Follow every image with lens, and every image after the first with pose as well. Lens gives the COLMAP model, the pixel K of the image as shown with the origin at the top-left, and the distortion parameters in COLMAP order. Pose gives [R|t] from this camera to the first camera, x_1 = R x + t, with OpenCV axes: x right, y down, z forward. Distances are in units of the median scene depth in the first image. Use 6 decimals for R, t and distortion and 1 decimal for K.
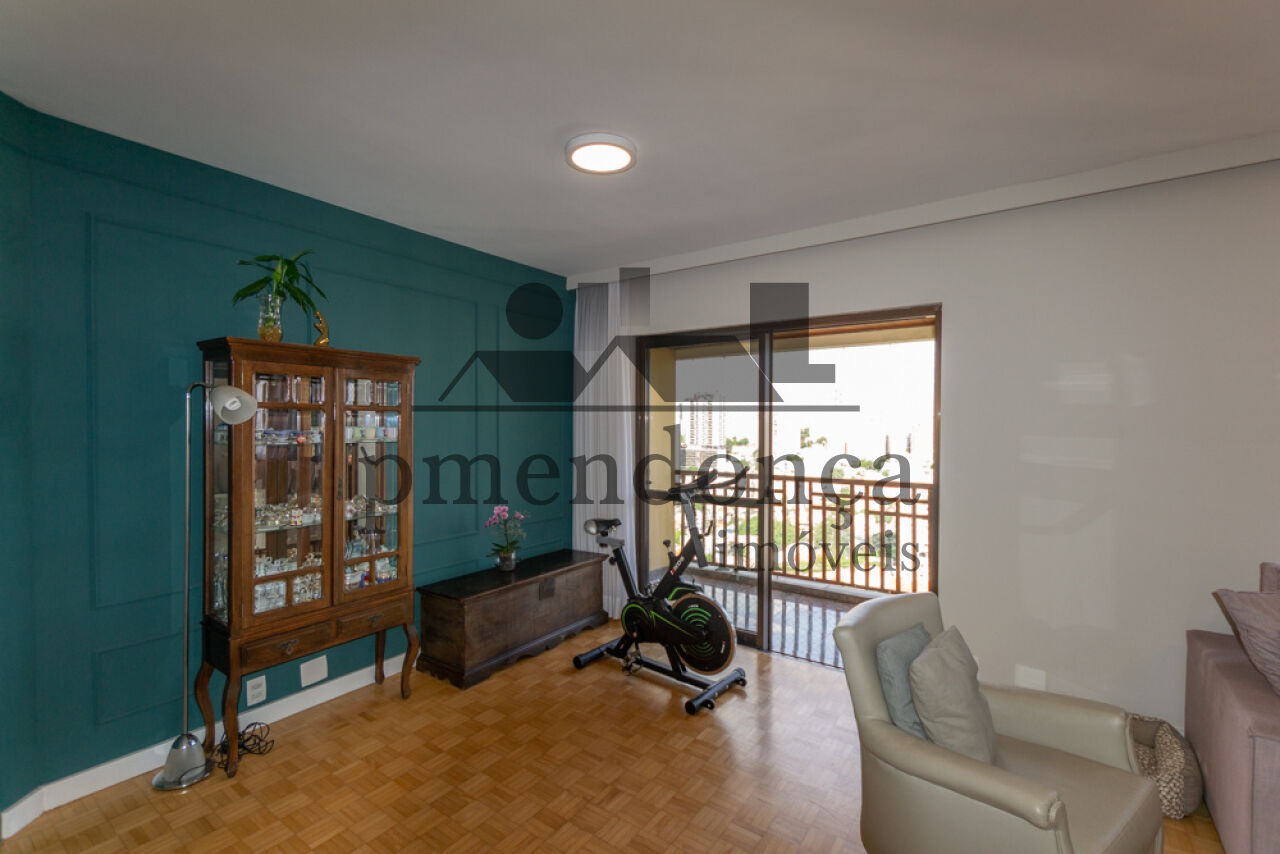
lens RADIAL K [[566.8, 0, 639.4], [0, 566.8, 427.2], [0, 0, 1]] dist [0.013834, -0.007756]
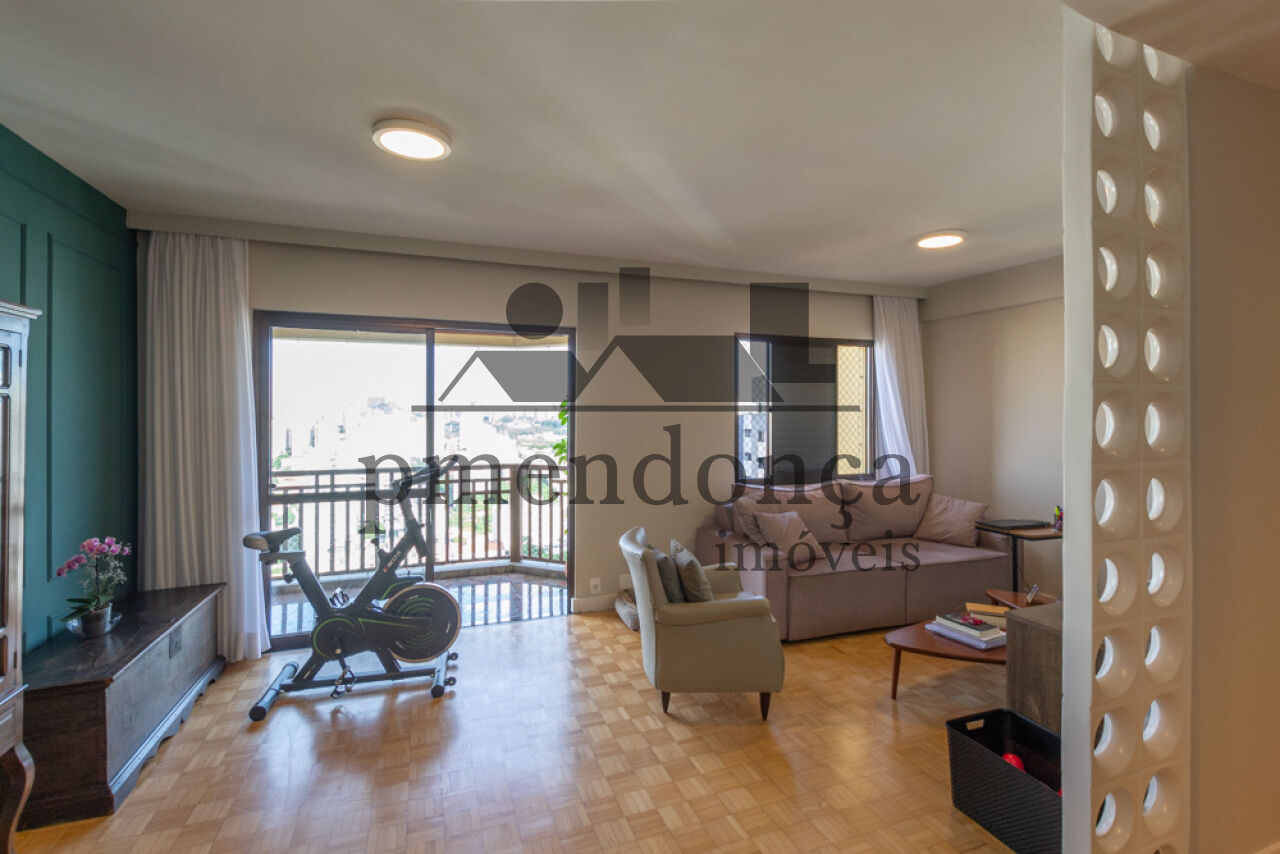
lens RADIAL K [[566.8, 0, 639.9], [0, 566.8, 418.9], [0, 0, 1]] dist [0.013834, -0.007756]
pose [[0.569648, -0.007533, 0.821854, -0.491583], [0.010531, 0.999943, 0.001866, 0.004649], [-0.821821, 0.007592, 0.569695, 0.106408]]
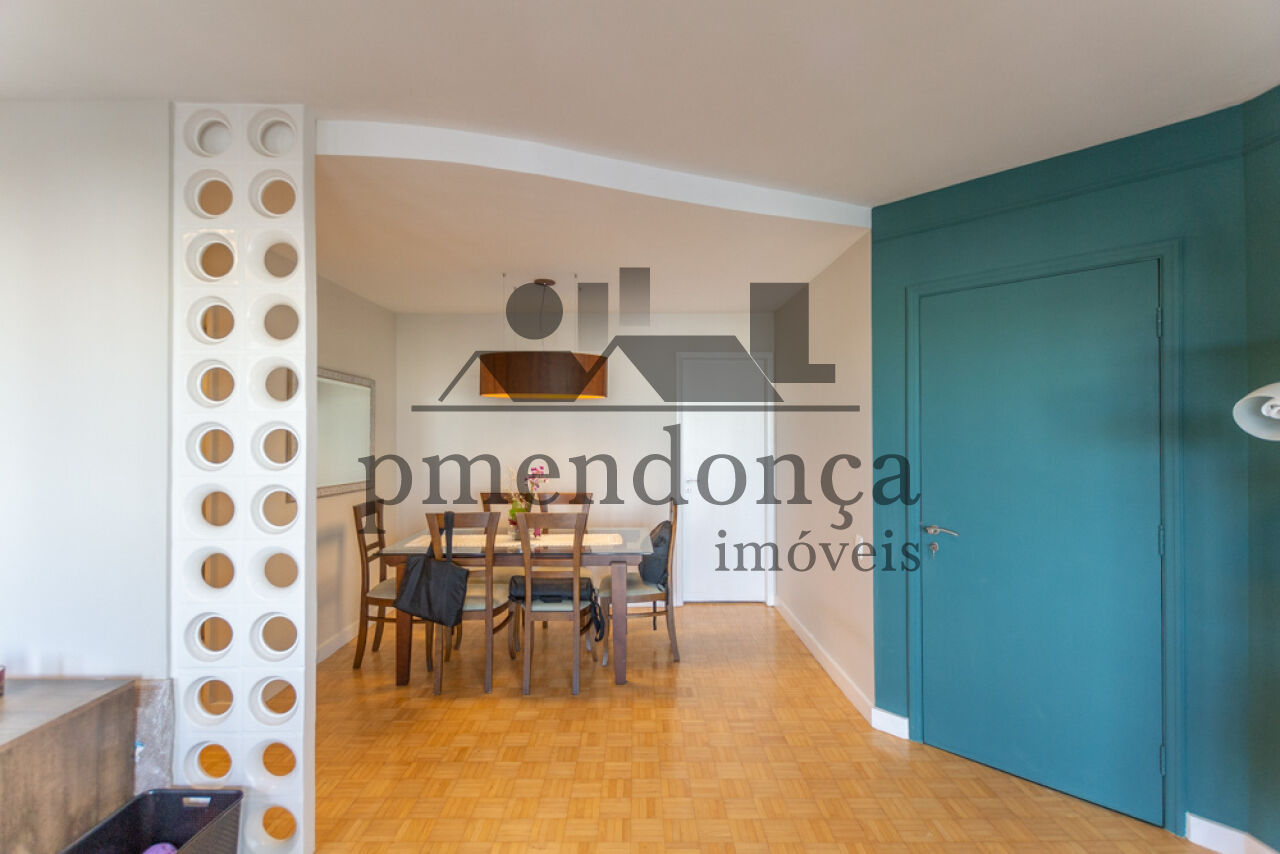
lens RADIAL K [[566.8, 0, 634.0], [0, 566.8, 430.4], [0, 0, 1]] dist [0.013834, -0.007756]
pose [[-0.814994, -0.011908, -0.579347, 0.183379], [-0.011087, 0.999926, -0.004957, -0.003396], [0.579363, 0.002383, -0.815066, 0.777003]]
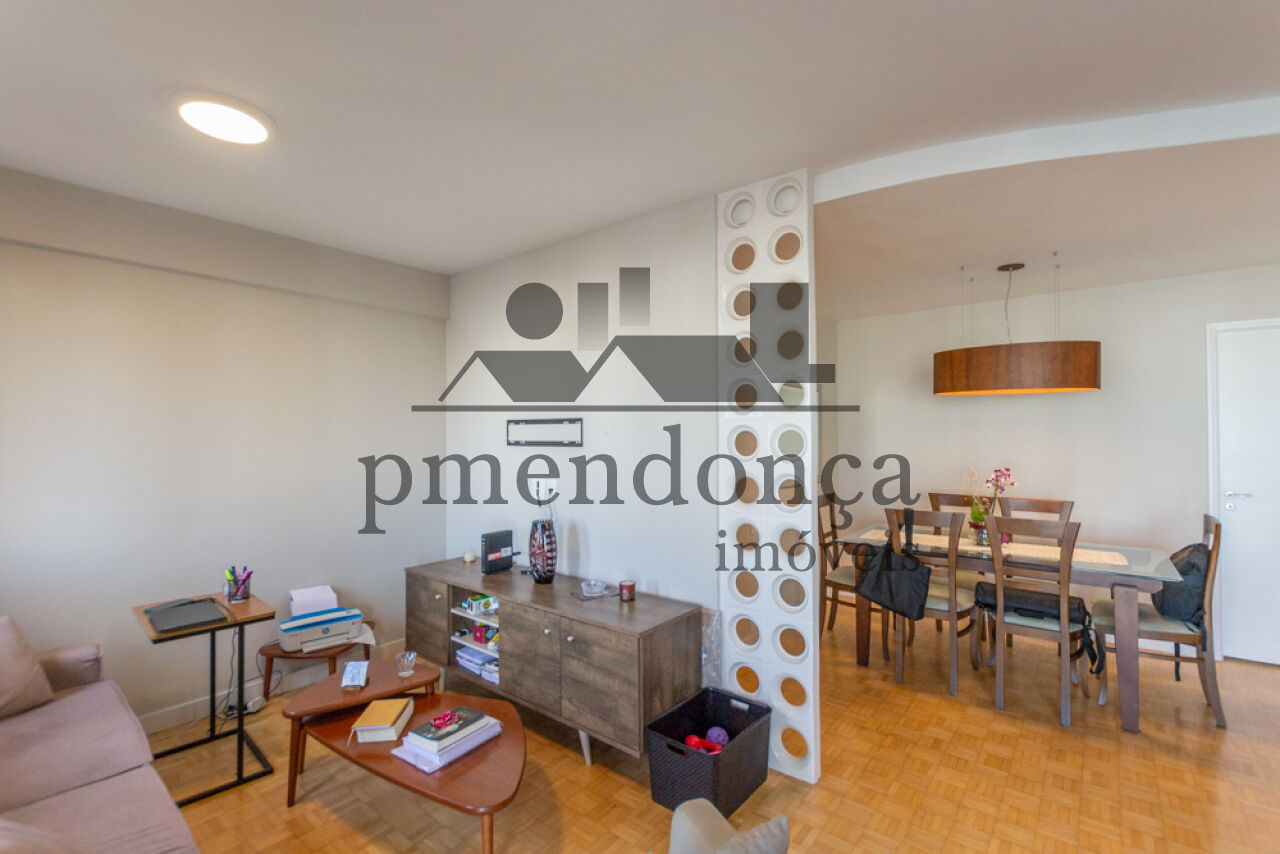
lens RADIAL K [[566.8, 0, 632.5], [0, 566.8, 431.8], [0, 0, 1]] dist [0.013834, -0.007756]
pose [[-0.997577, -0.001969, 0.069545, 0.298454], [-0.001899, 0.999998, 0.001077, -0.001679], [-0.069547, 0.000942, -0.997578, 0.840251]]
